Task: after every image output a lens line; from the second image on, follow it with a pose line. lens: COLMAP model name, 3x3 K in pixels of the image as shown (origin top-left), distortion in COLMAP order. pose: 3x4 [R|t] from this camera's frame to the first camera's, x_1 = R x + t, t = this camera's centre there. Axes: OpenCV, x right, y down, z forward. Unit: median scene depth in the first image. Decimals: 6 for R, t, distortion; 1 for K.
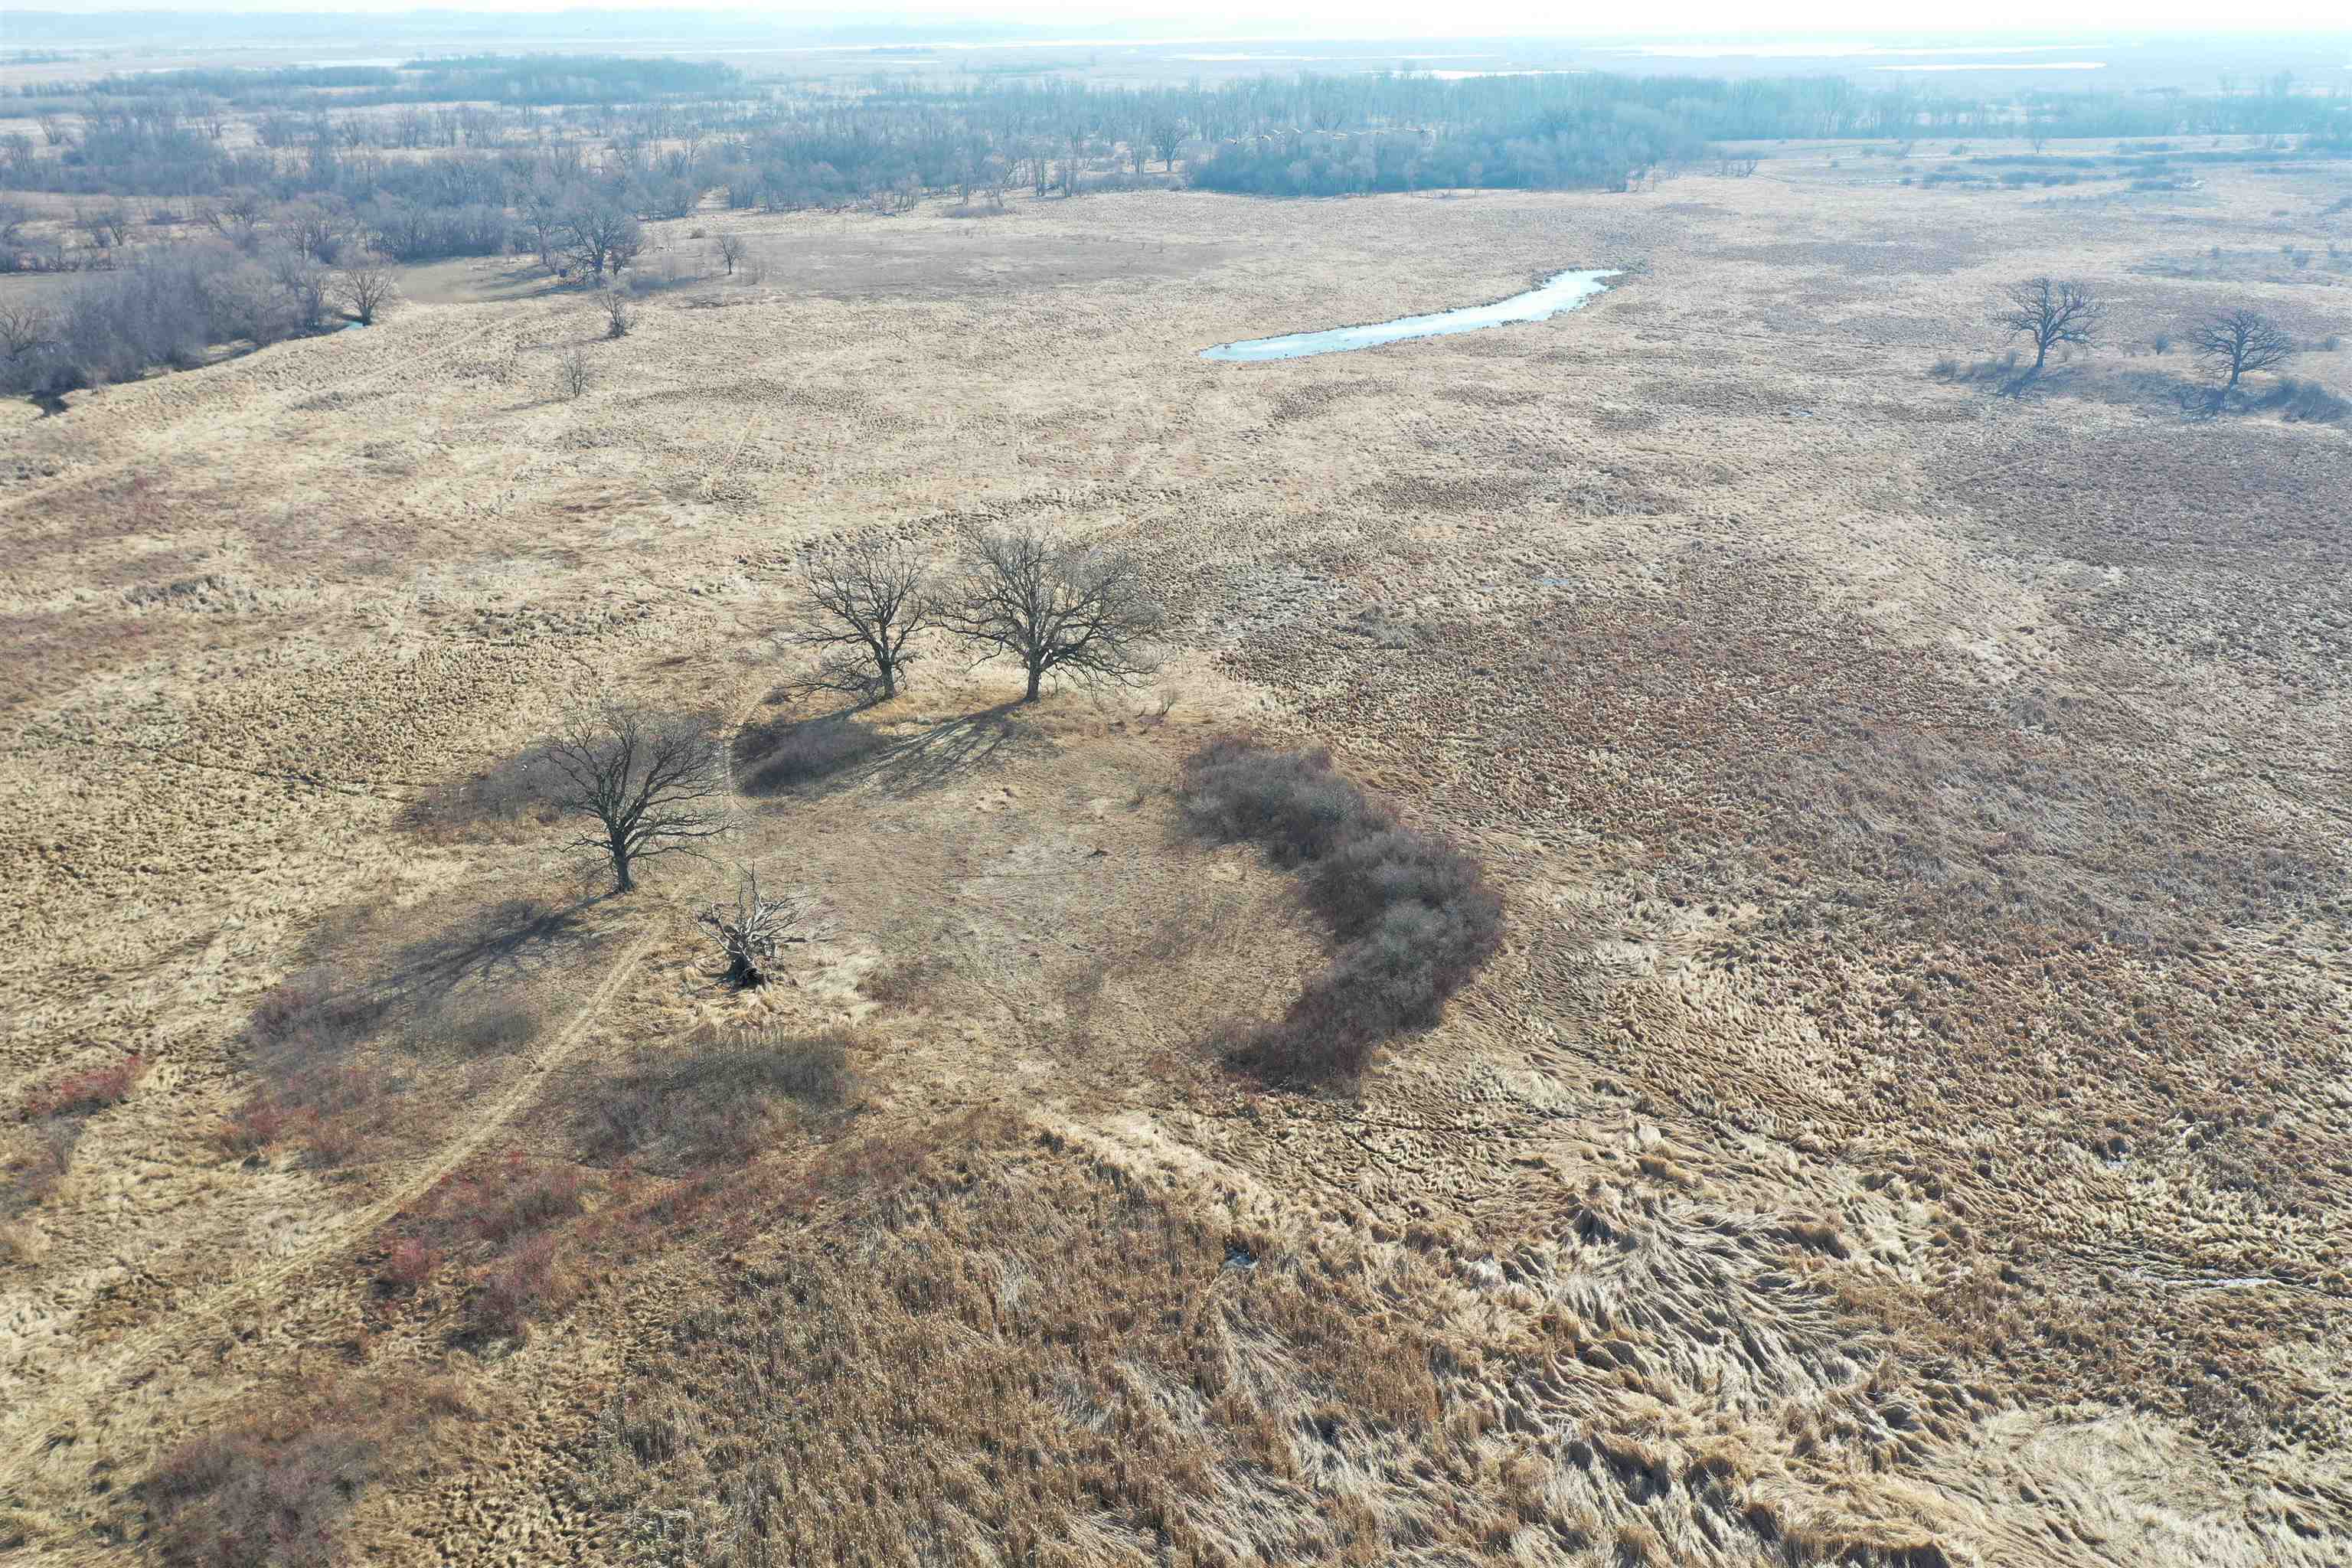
lens RADIAL K [[1868.5, 0, 1179.3], [0, 1868.5, 784.4], [0, 0, 1]] dist [0.012297, 0.004489]
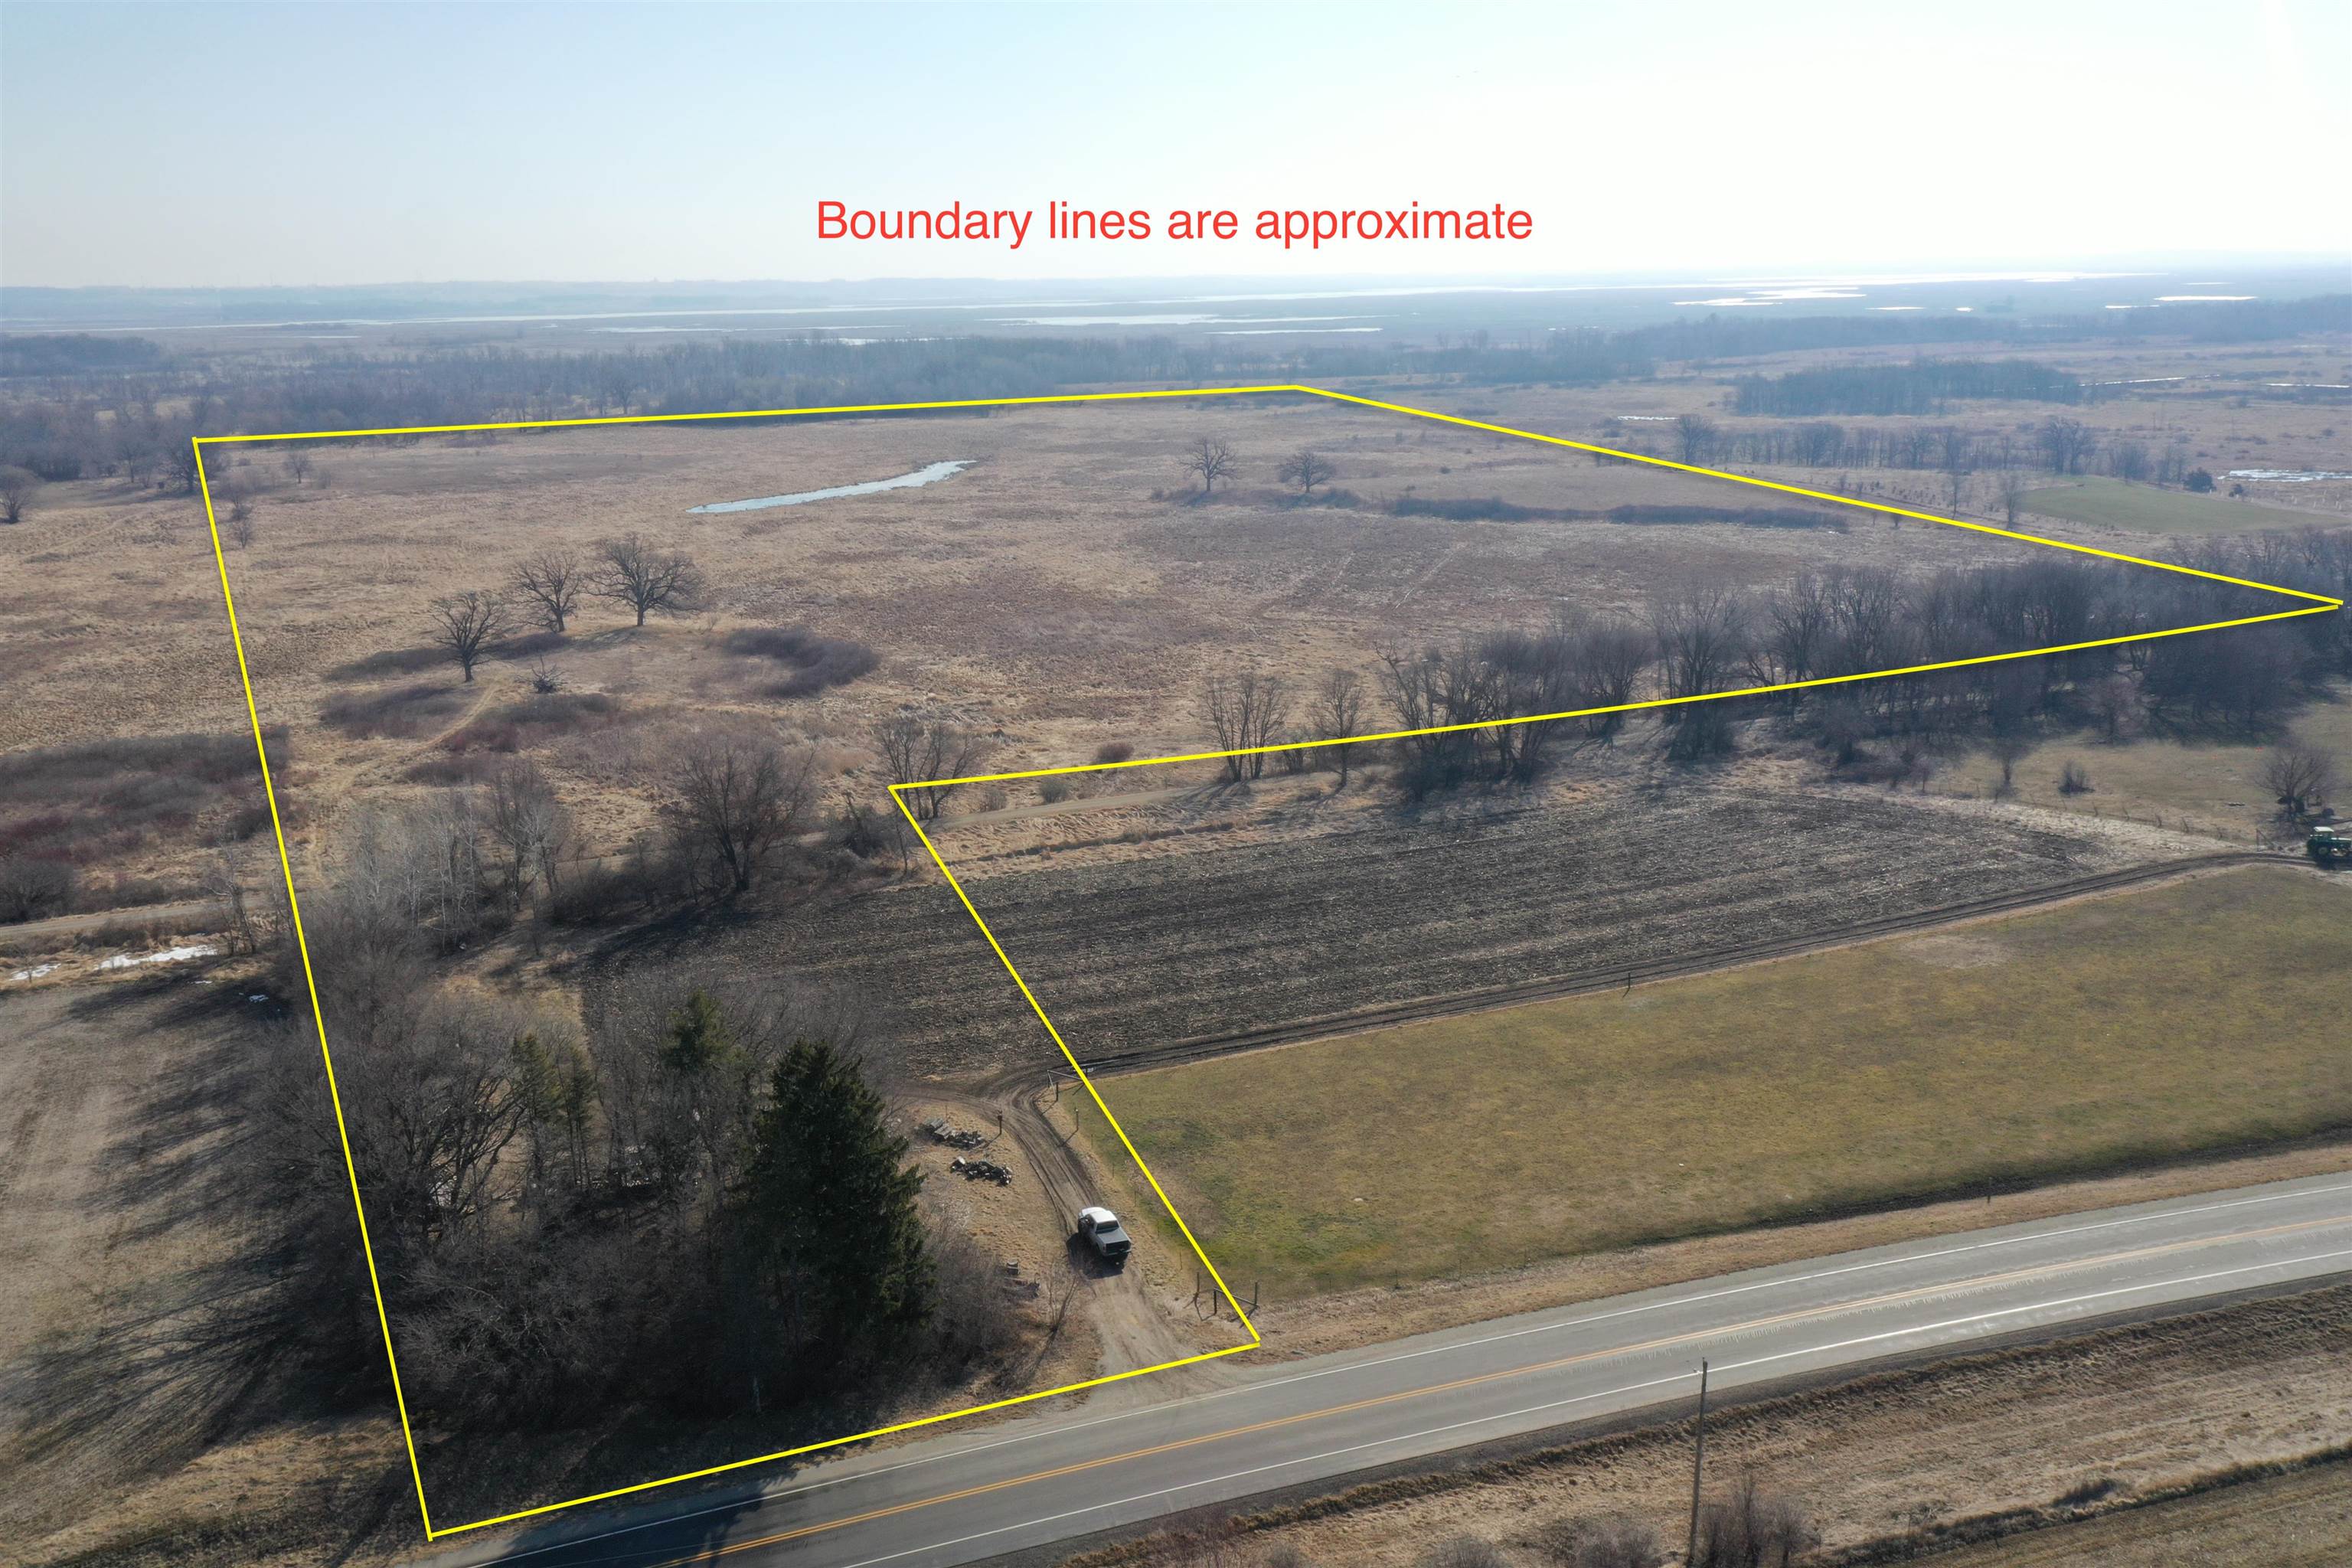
lens RADIAL K [[1868.5, 0, 1179.3], [0, 1868.5, 784.4], [0, 0, 1]] dist [0.012297, 0.004489]
pose [[0.955987, -0.079783, 0.282352, -0.060314], [0.116345, 0.986509, -0.115167, 0.233175], [-0.269355, 0.142949, 0.952373, -0.564511]]
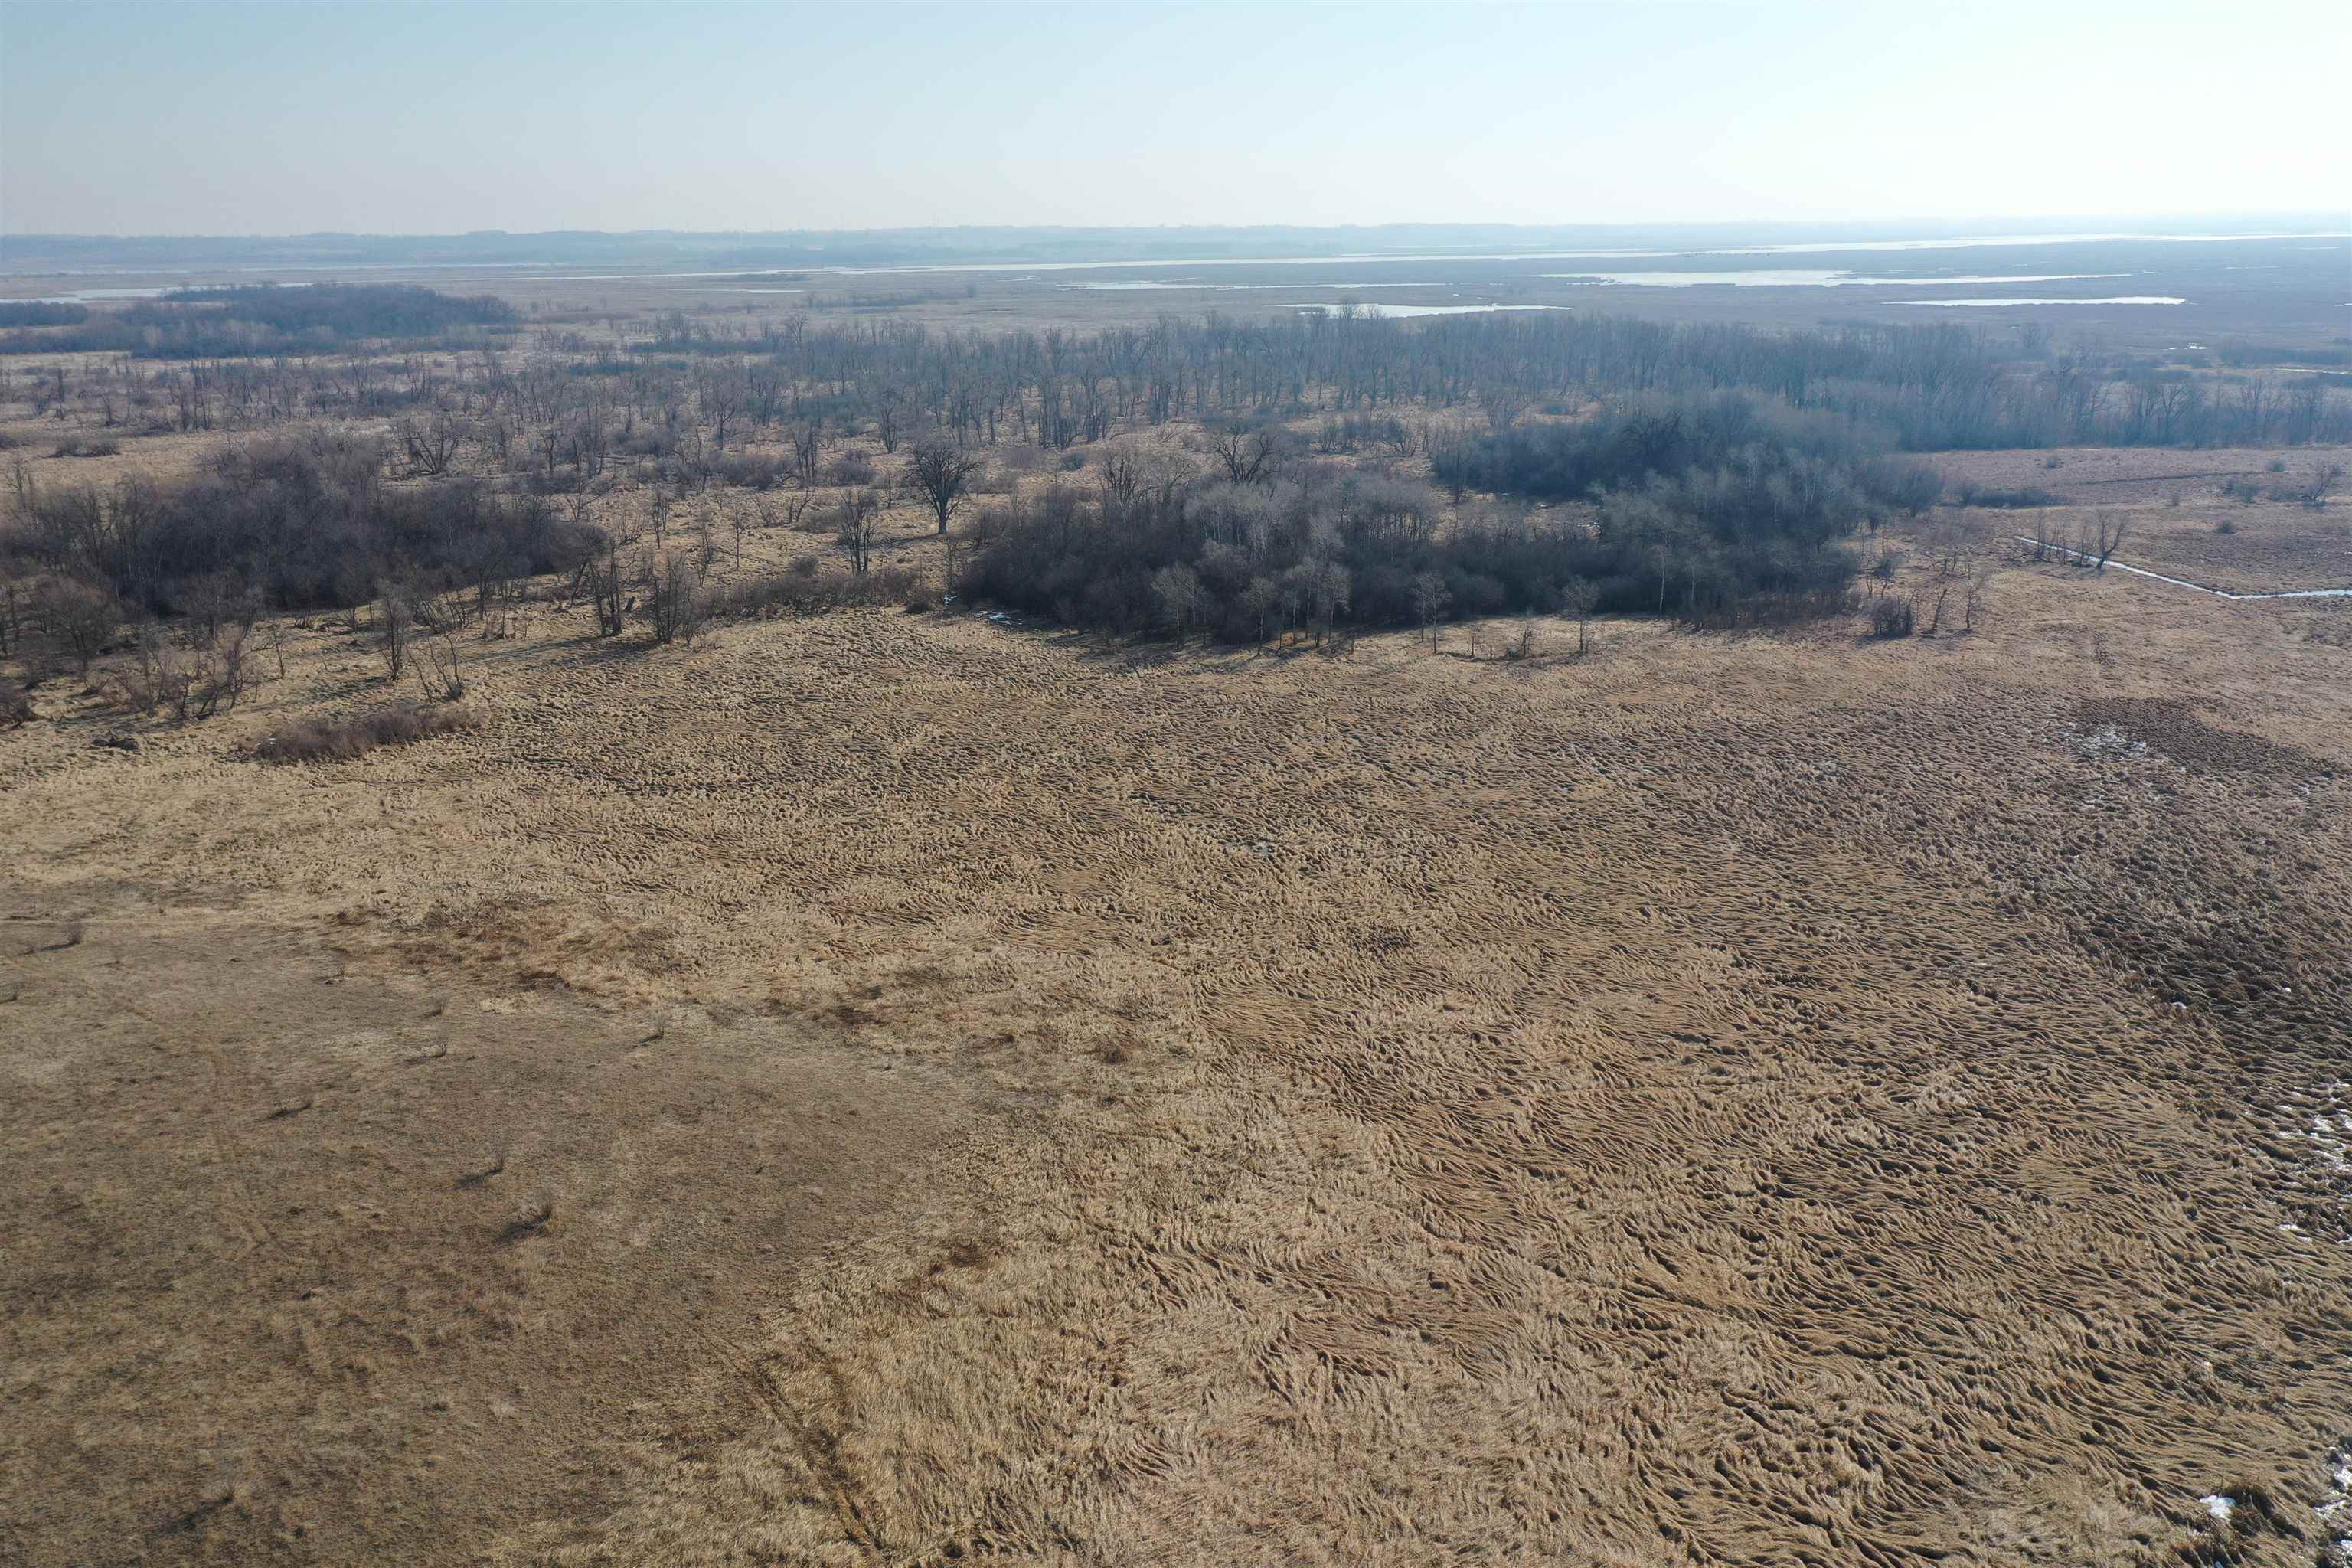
lens RADIAL K [[1868.5, 0, 1179.3], [0, 1868.5, 784.4], [0, 0, 1]] dist [0.012297, 0.004489]
pose [[0.999243, -0.010507, 0.037468, 0.100328], [0.014396, 0.994359, -0.105085, -0.499391], [-0.036152, 0.105545, 0.993757, 1.198191]]
